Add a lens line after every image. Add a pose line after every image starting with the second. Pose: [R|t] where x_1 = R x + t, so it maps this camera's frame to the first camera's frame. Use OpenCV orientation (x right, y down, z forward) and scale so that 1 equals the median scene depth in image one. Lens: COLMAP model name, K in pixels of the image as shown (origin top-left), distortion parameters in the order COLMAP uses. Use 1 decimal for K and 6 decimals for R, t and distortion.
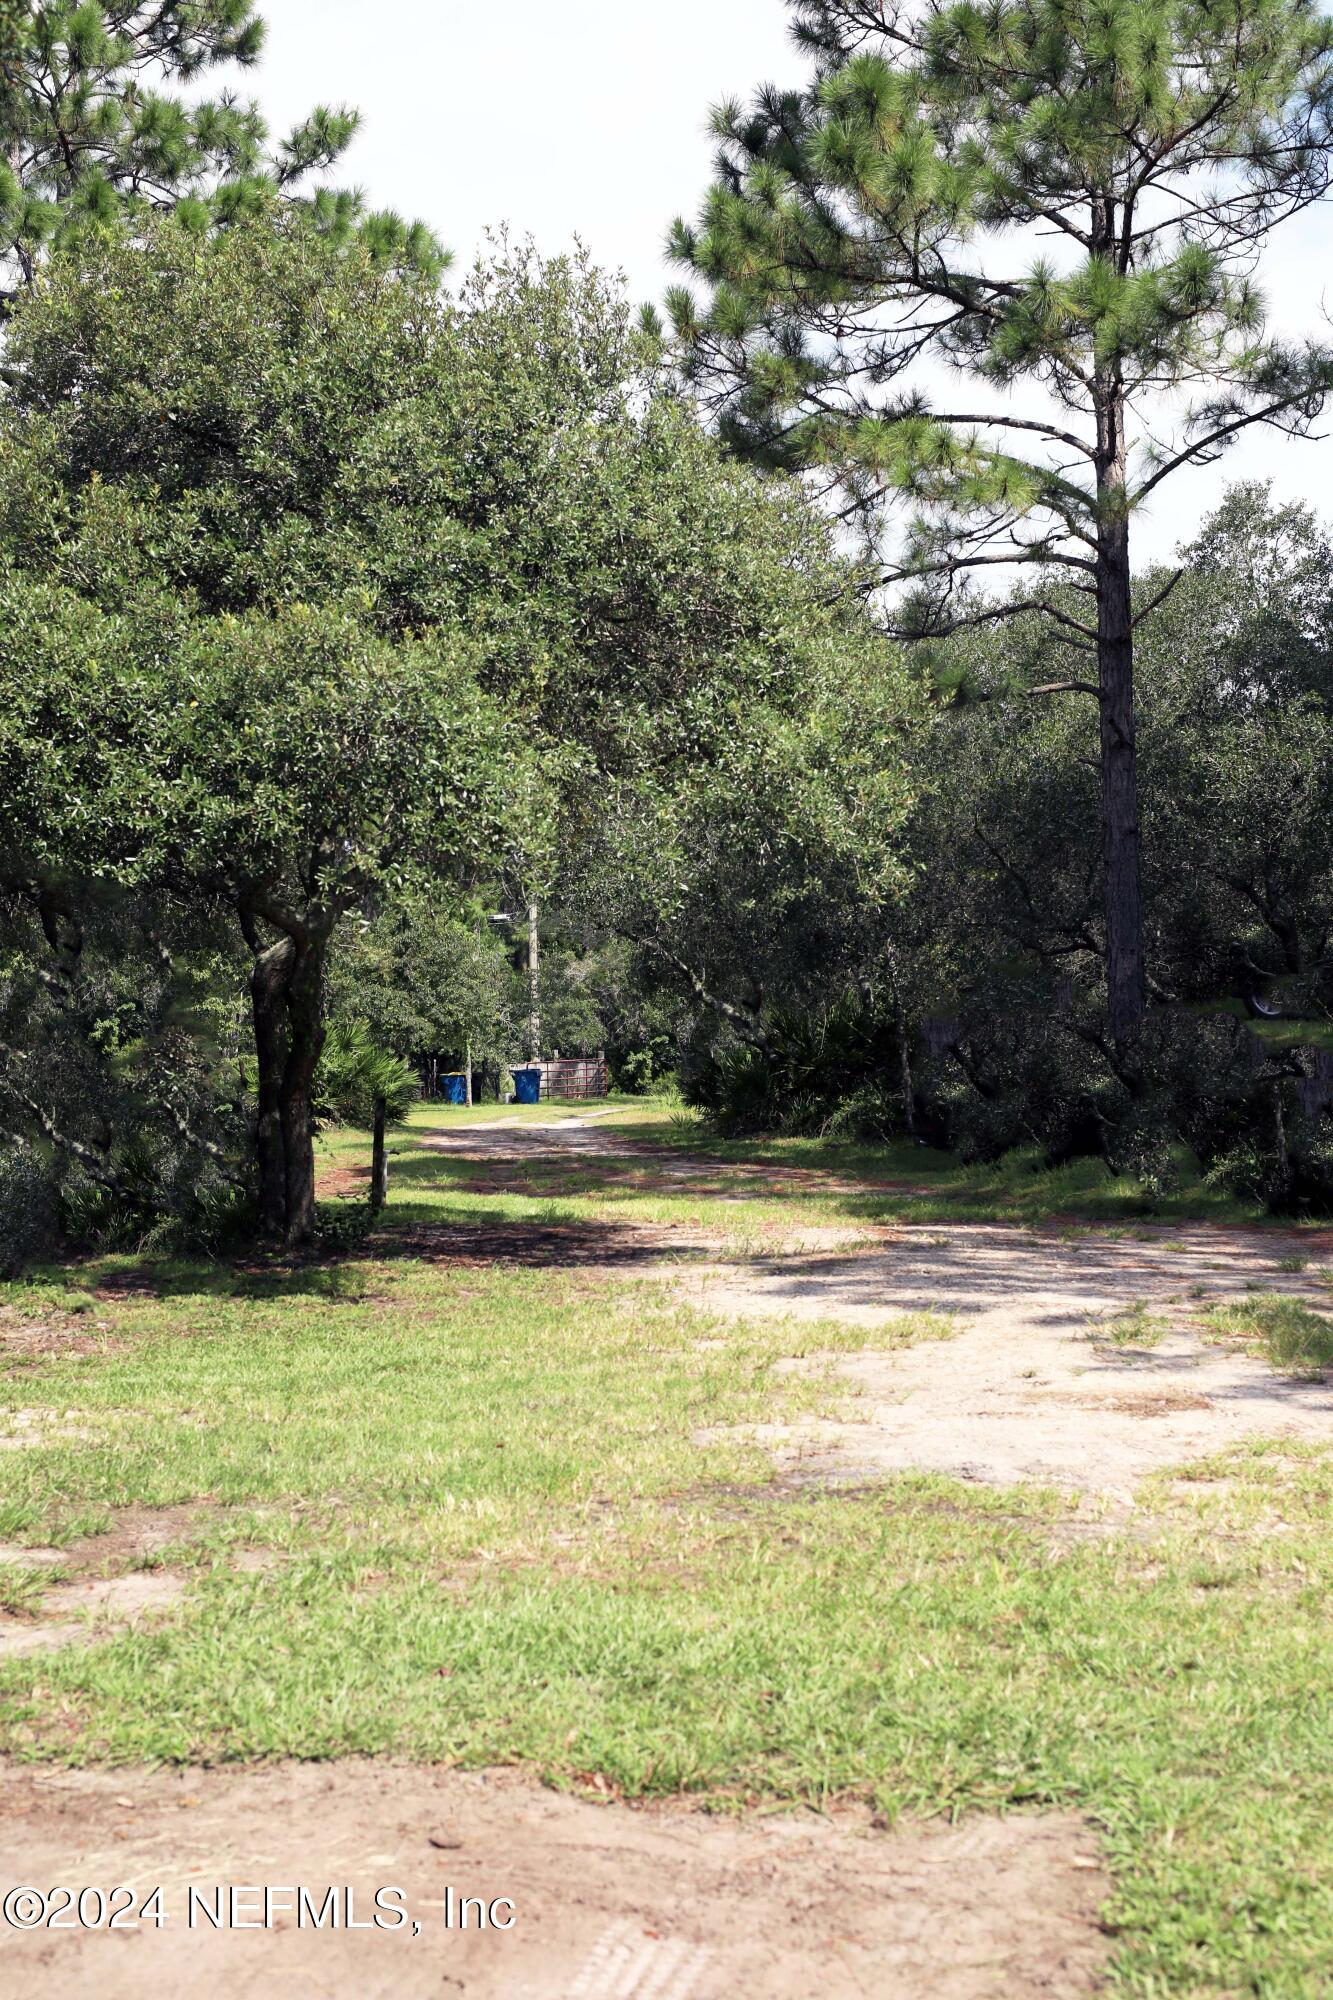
lens RADIAL K [[2776.0, 0, 666.9], [0, 2776.0, 999.3], [0, 0, 1]] dist [0.023632, 0.000000]
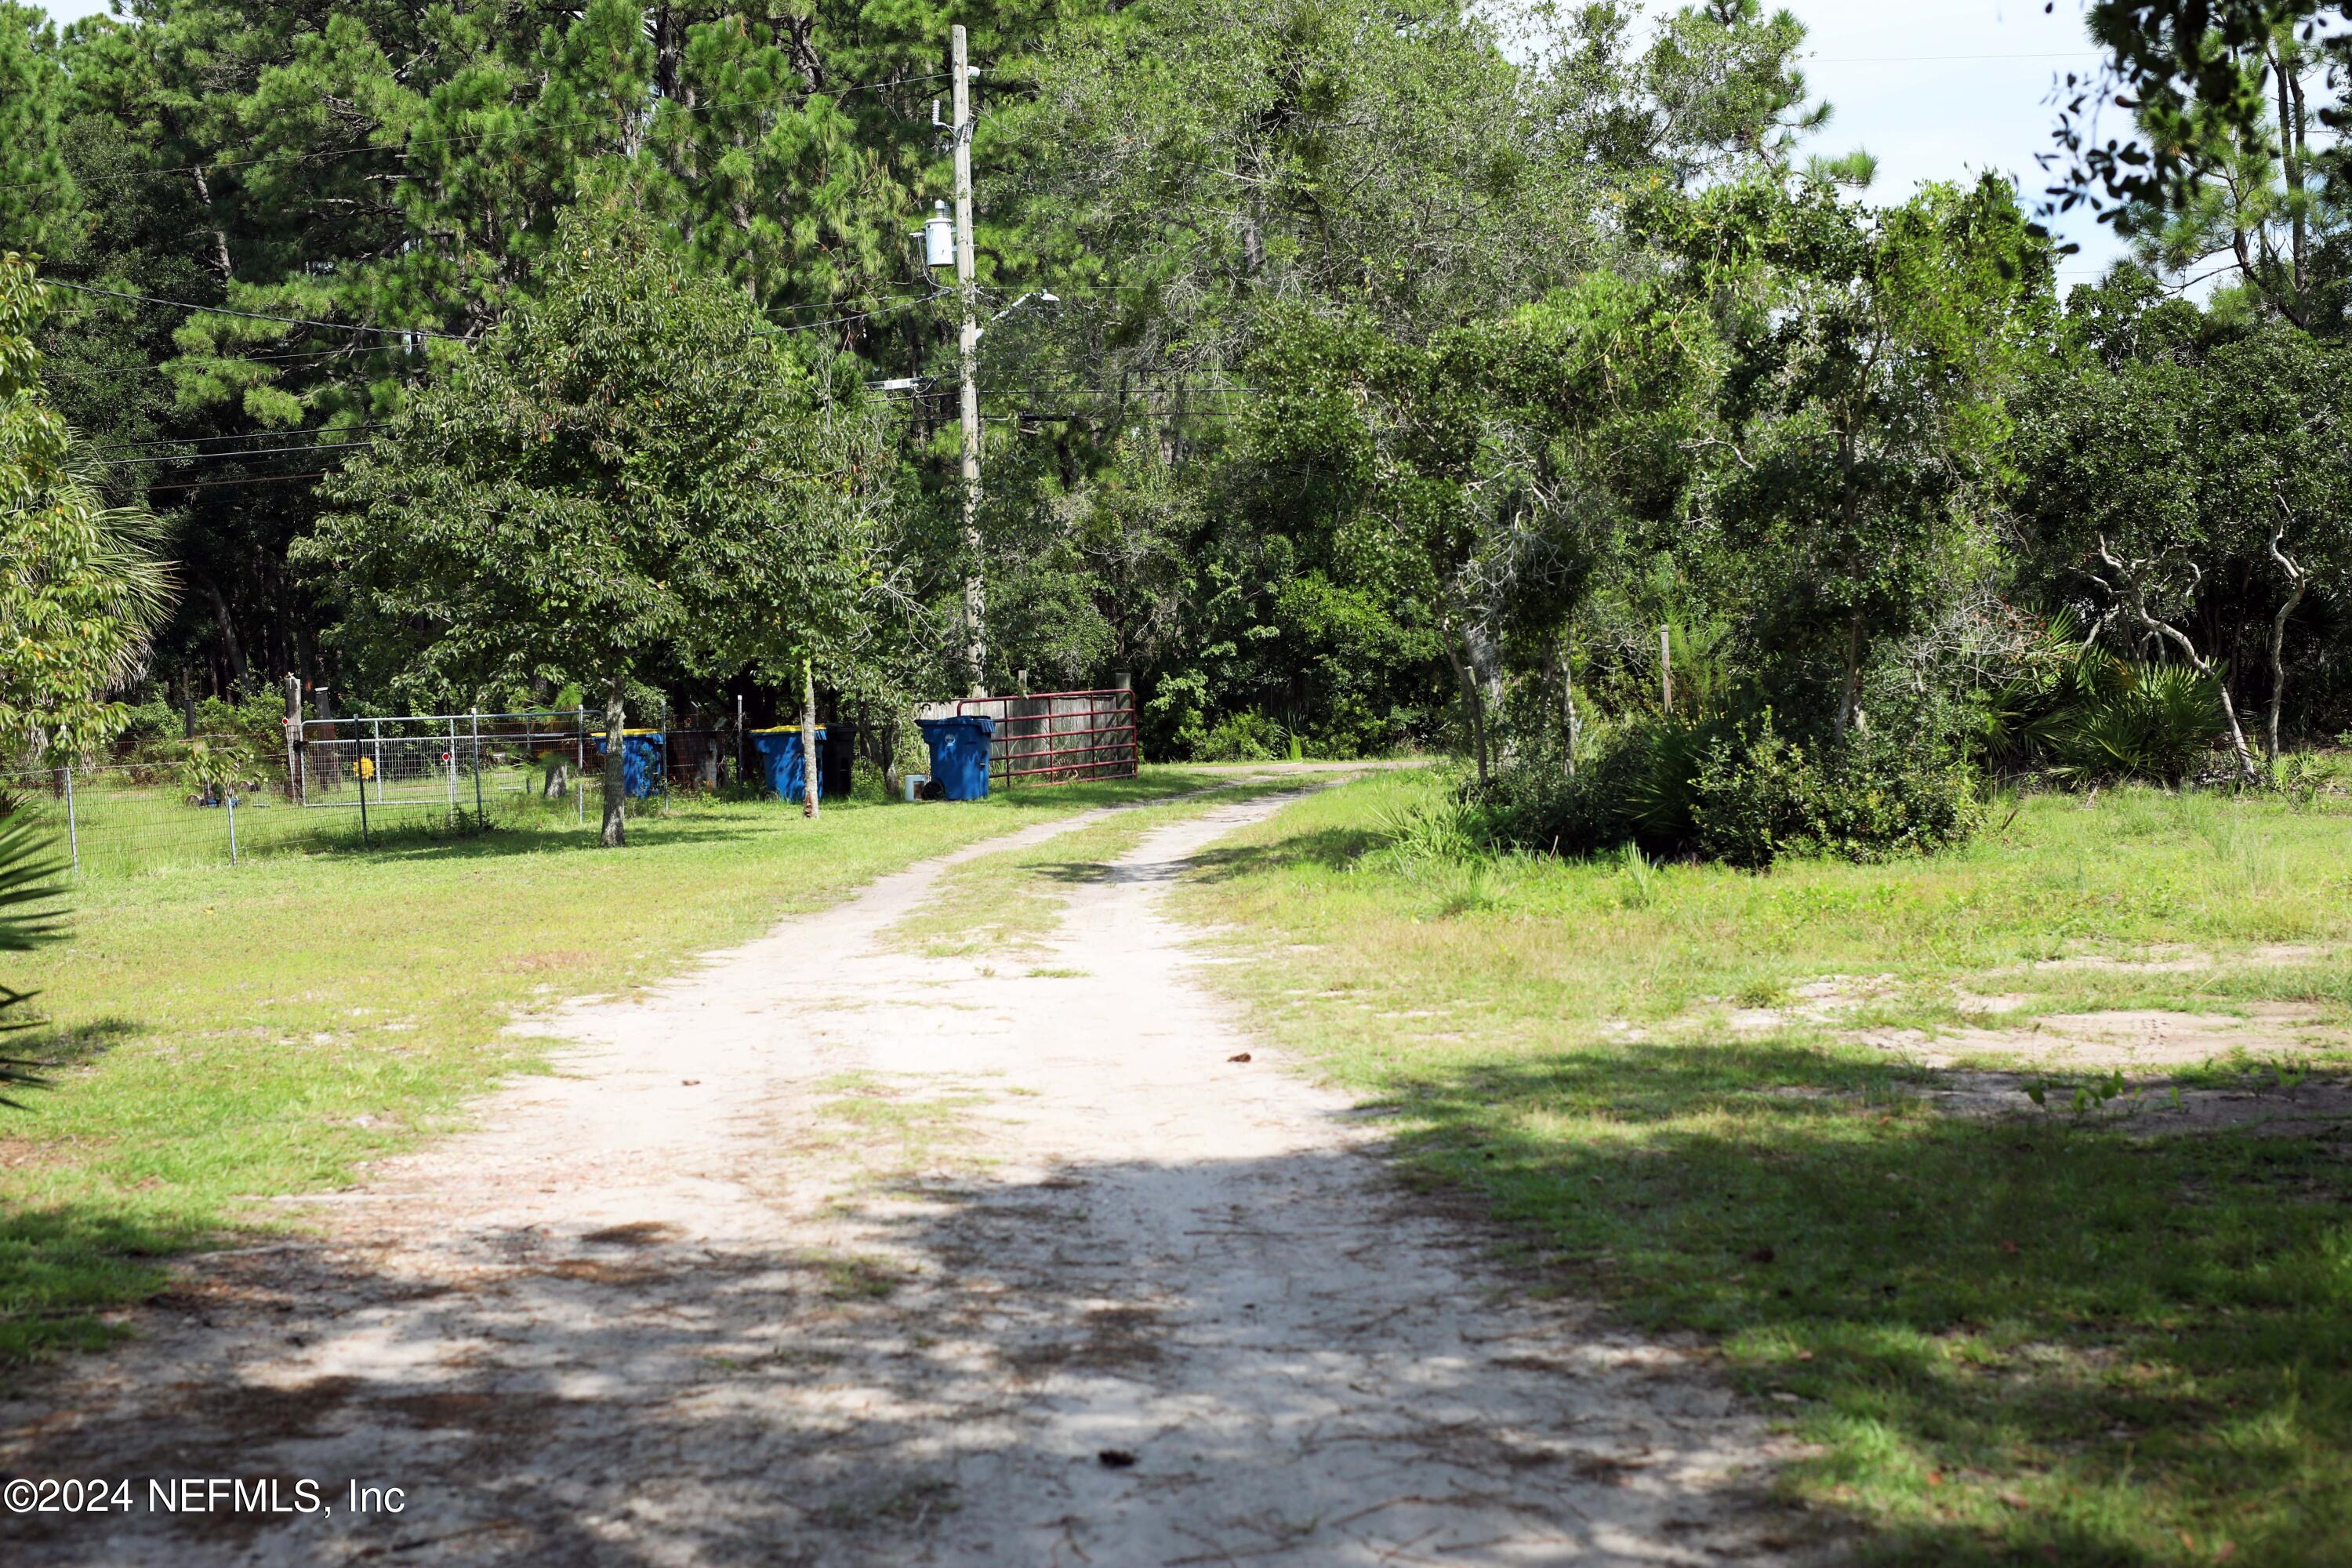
lens RADIAL K [[3264.6, 0, 1176.5], [0, 3264.6, 783.6], [0, 0, 1]] dist [0.023632, 0.000000]
pose [[0.999853, -0.010246, 0.013759, -0.024164], [0.009517, 0.998599, 0.052047, 0.009957], [-0.014273, -0.051909, 0.998550, 0.507840]]
